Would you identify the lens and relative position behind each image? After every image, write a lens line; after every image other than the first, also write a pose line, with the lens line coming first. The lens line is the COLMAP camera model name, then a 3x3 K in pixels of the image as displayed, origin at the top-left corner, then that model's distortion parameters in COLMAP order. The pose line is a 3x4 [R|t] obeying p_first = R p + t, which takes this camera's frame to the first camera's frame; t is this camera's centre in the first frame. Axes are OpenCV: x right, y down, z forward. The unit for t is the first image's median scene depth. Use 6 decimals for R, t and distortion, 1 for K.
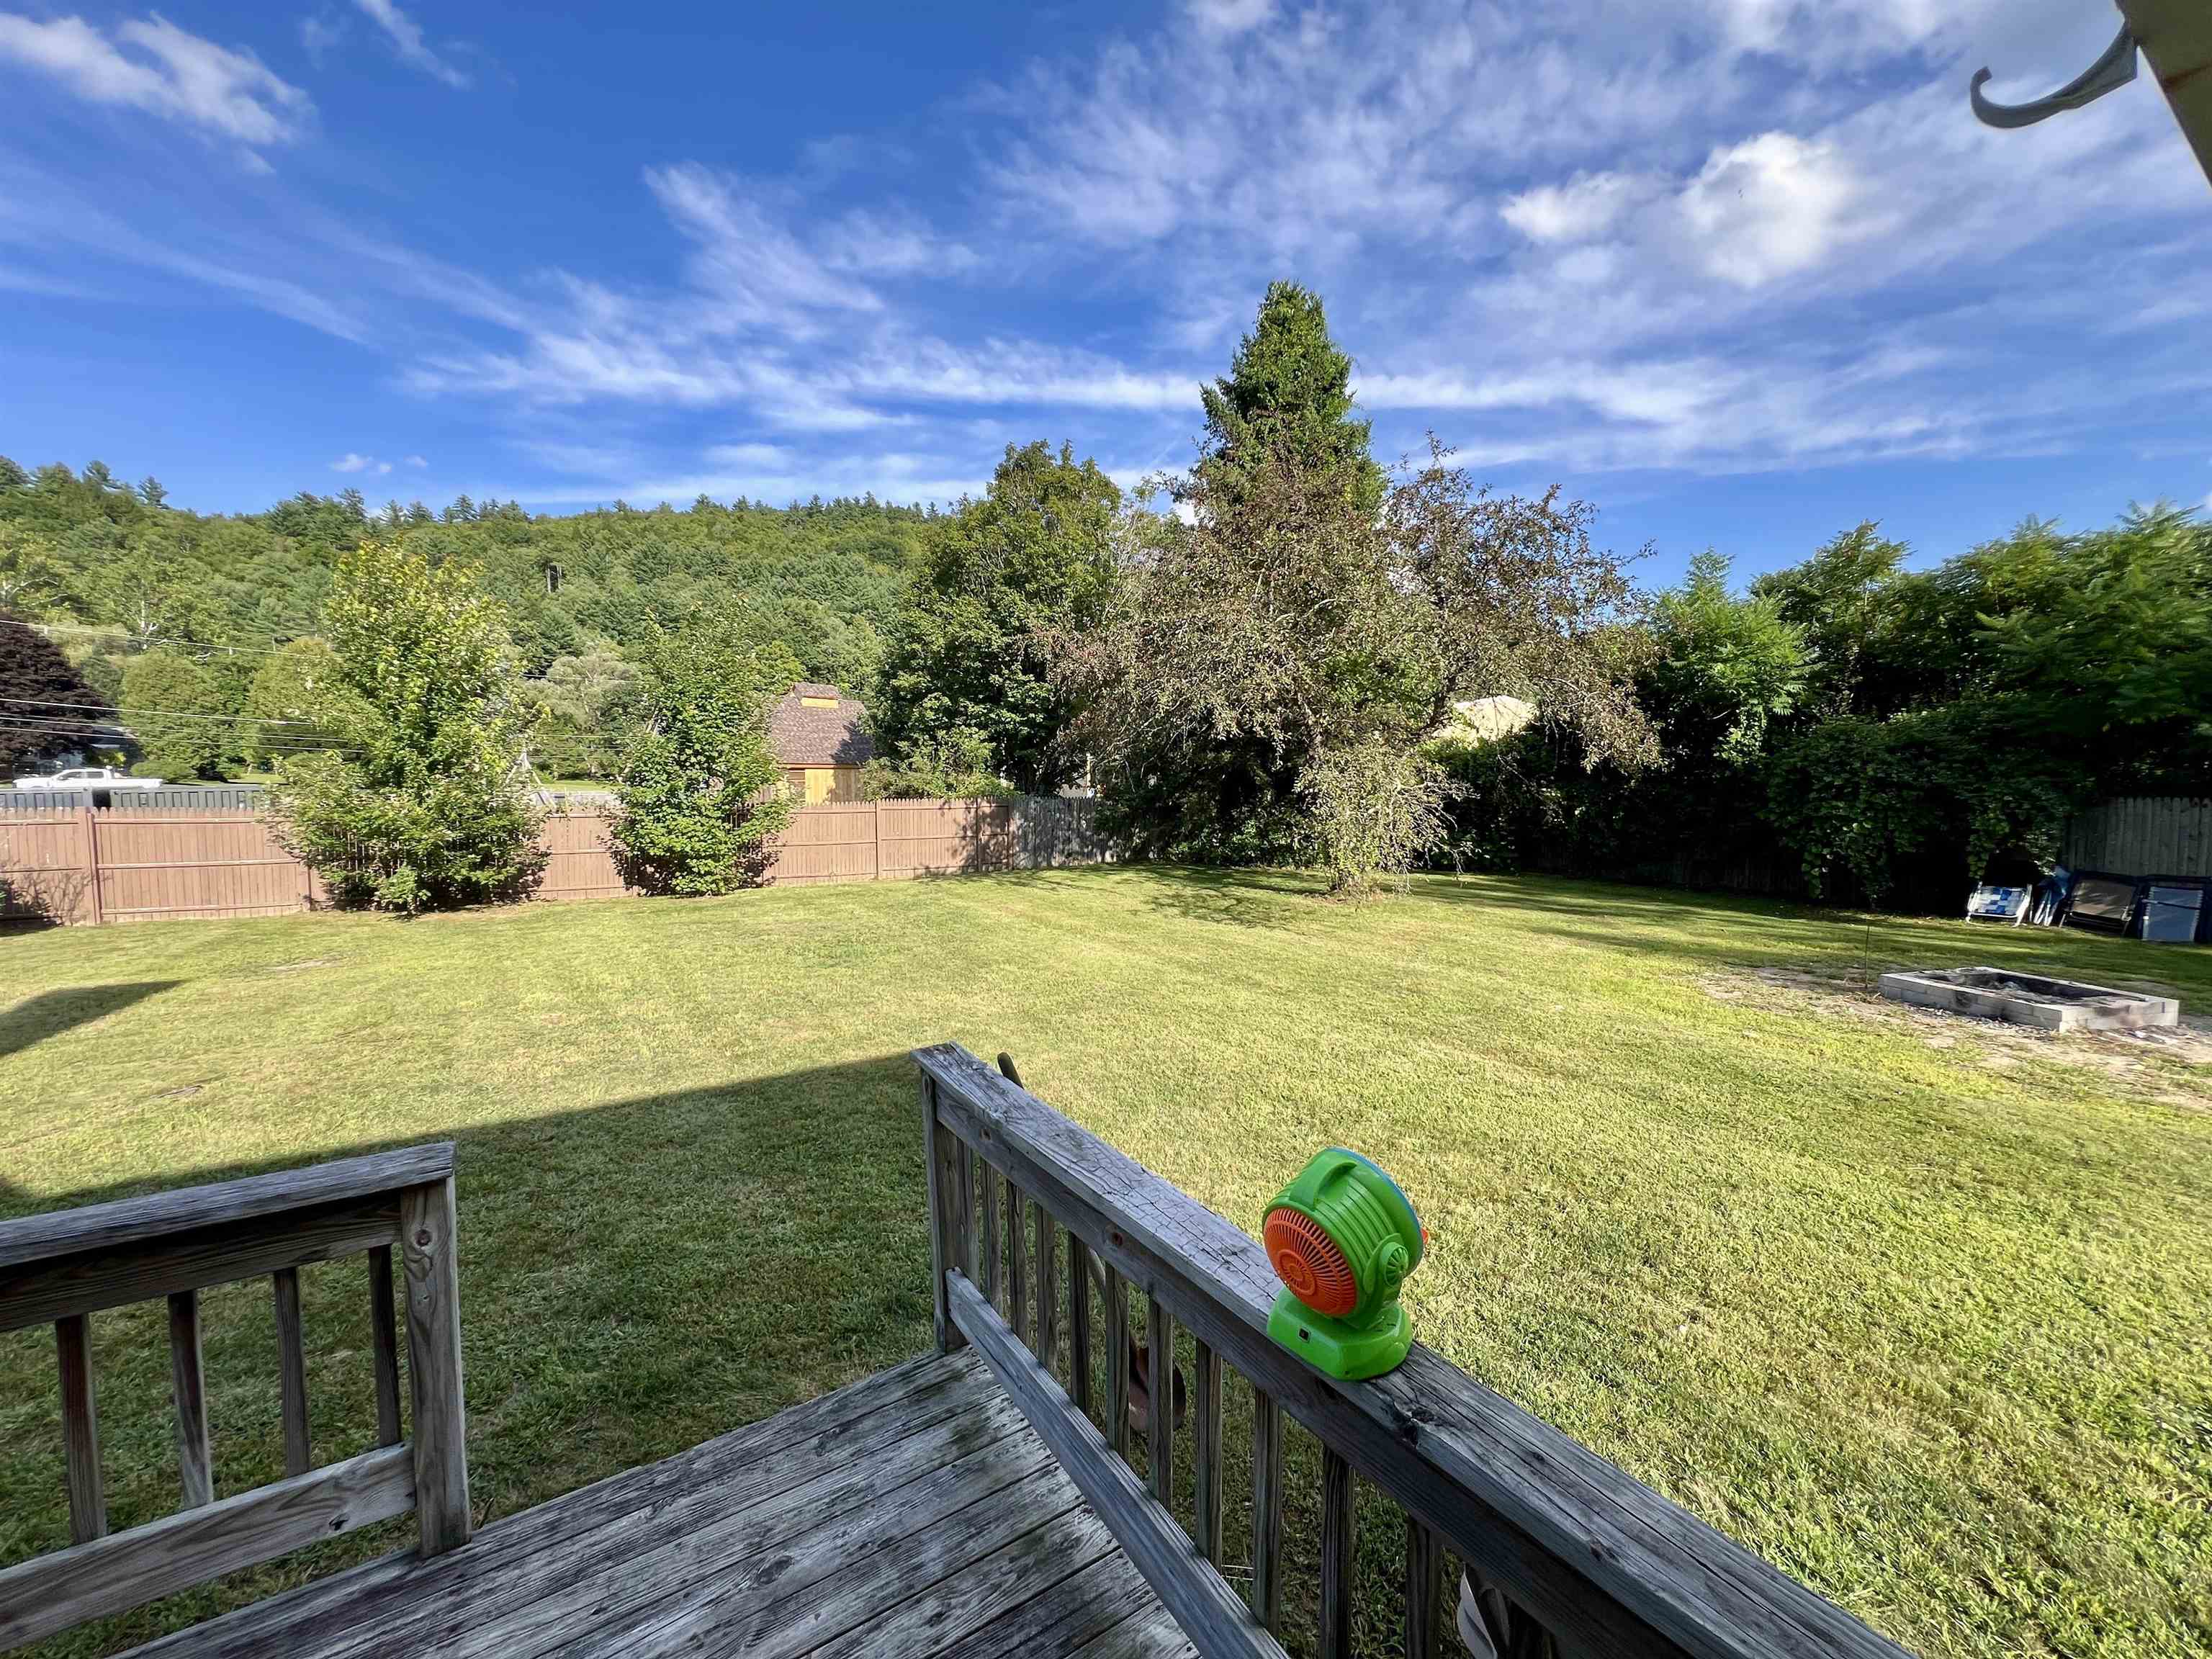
lens RADIAL K [[883.5, 0, 1108.2], [0, 883.5, 828.1], [0, 0, 1]] dist [-0.002165, 0.000593]
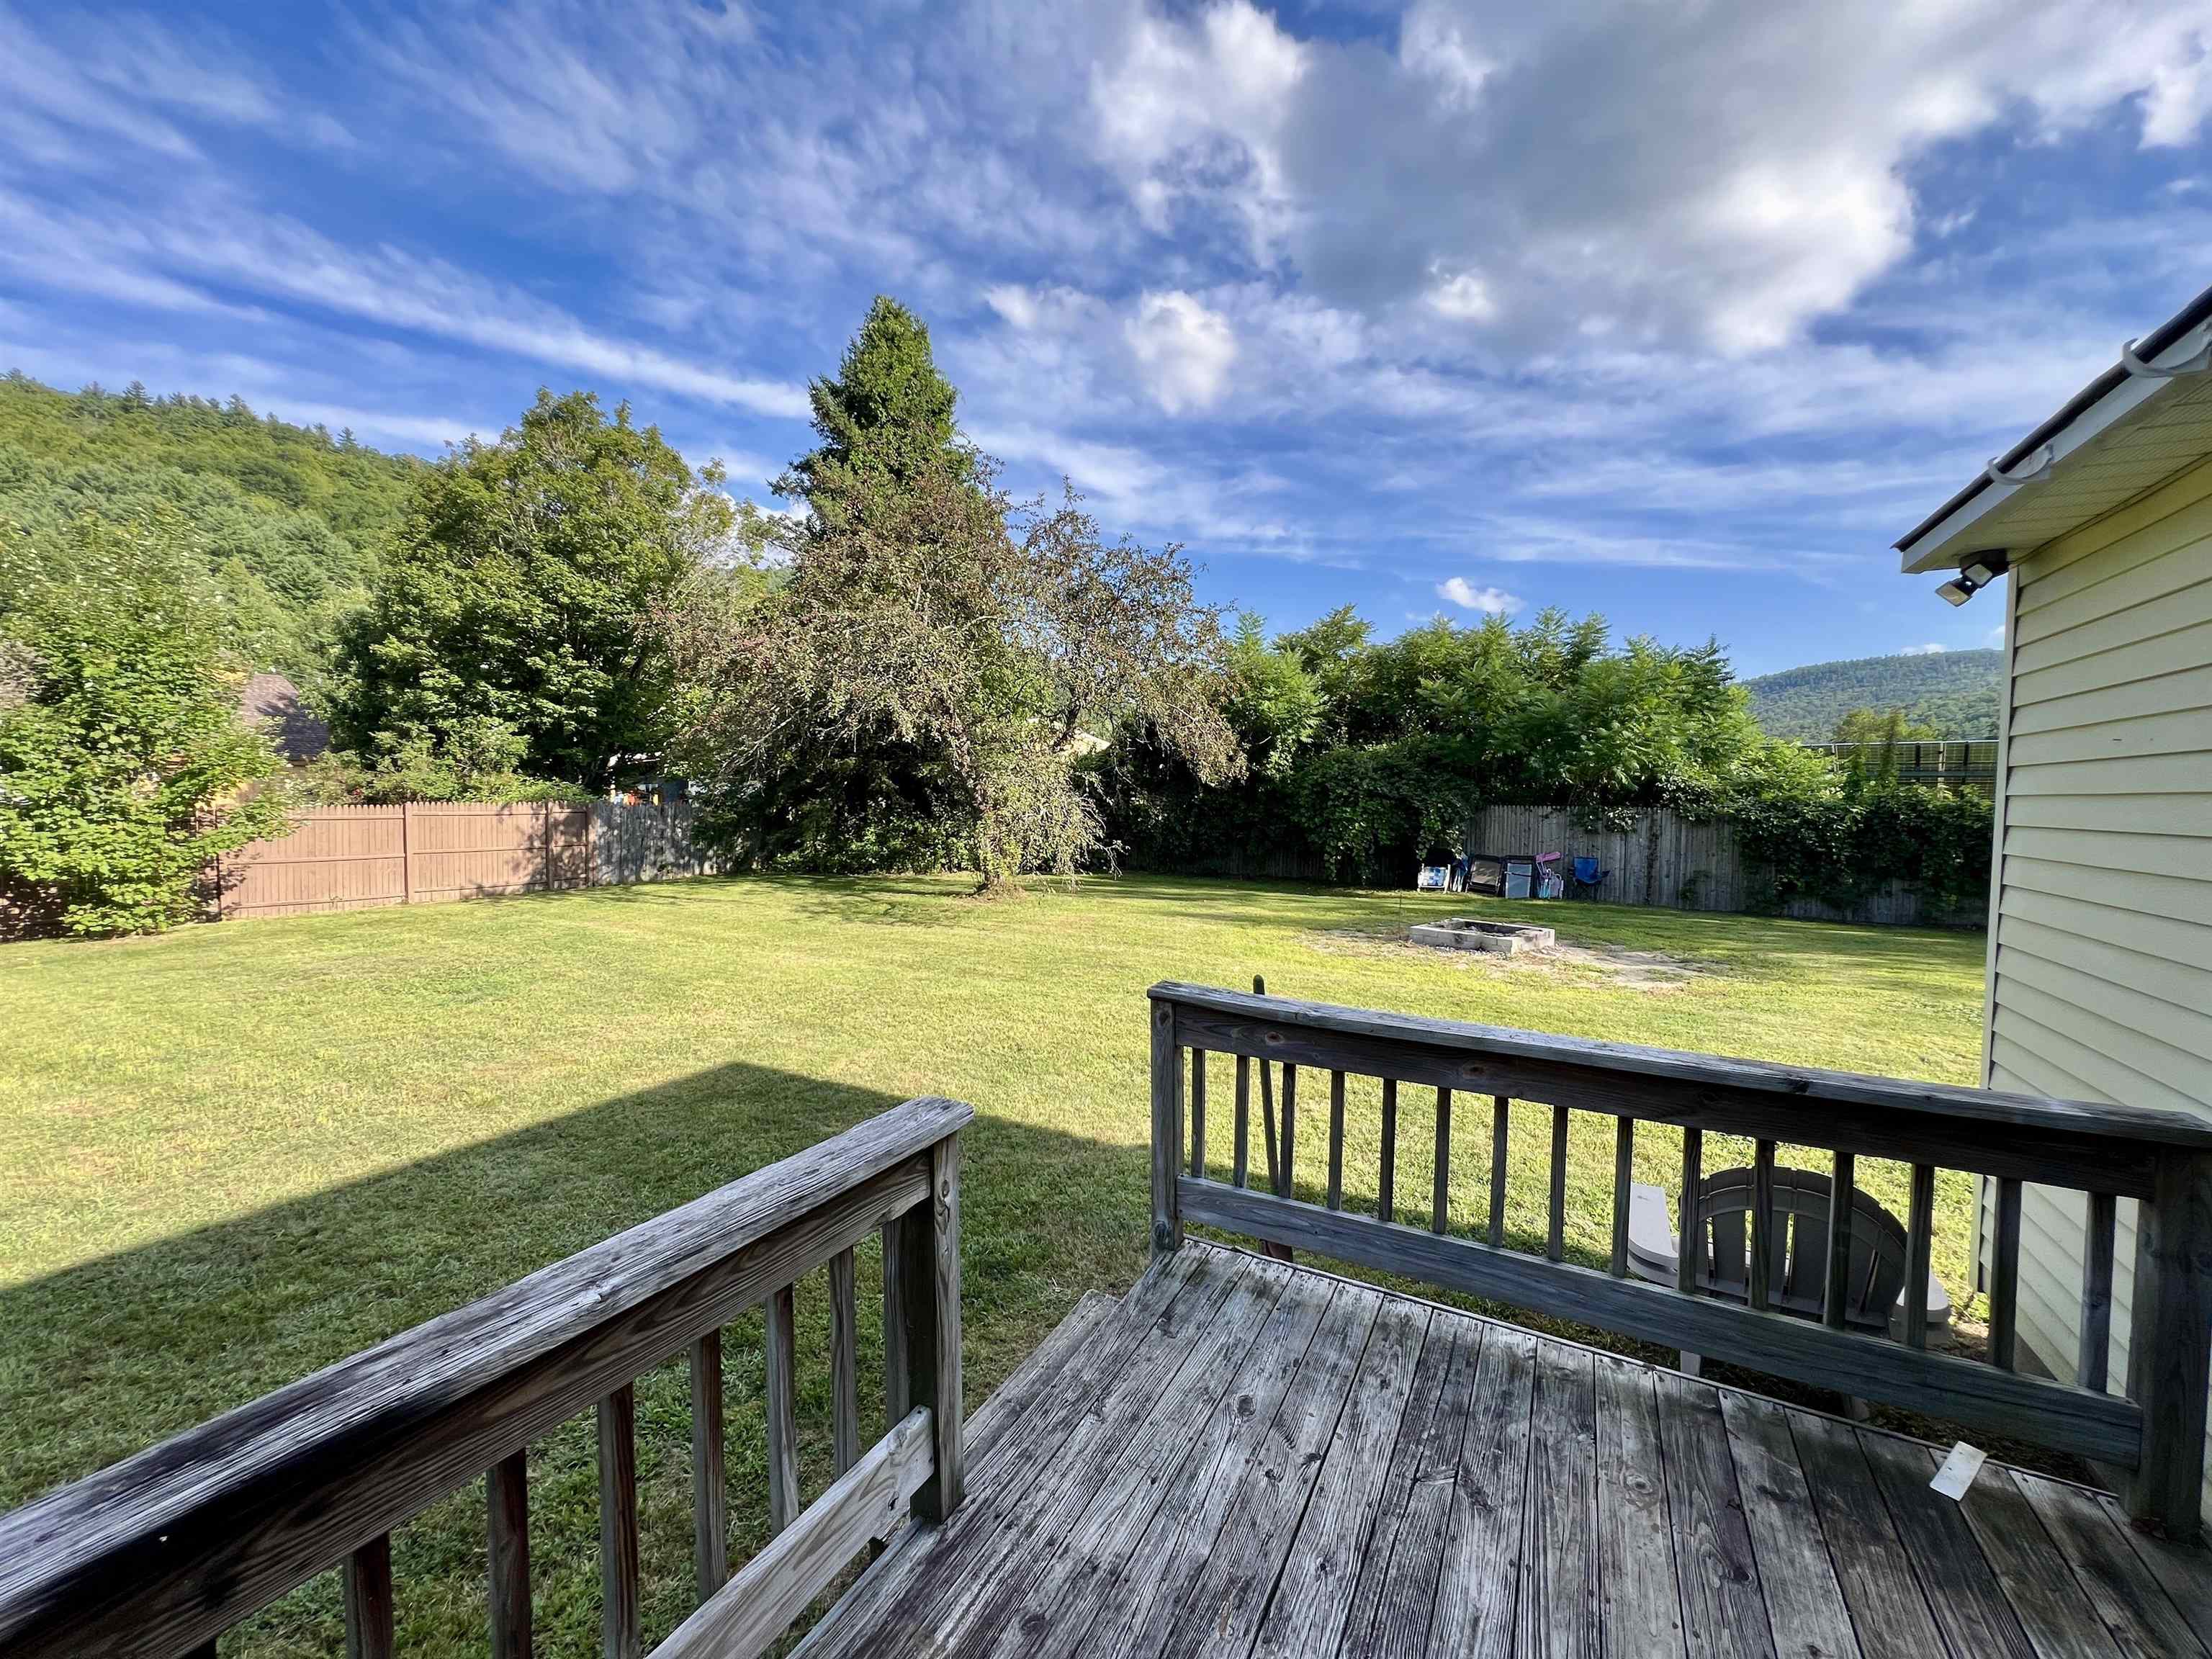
lens RADIAL K [[883.5, 0, 1107.5], [0, 883.5, 823.1], [0, 0, 1]] dist [-0.002165, 0.000593]
pose [[0.868310, -0.002851, 0.496014, -0.111186], [0.012760, 0.999781, -0.016589, 0.007792], [-0.495858, 0.020734, 0.868156, 0.005016]]
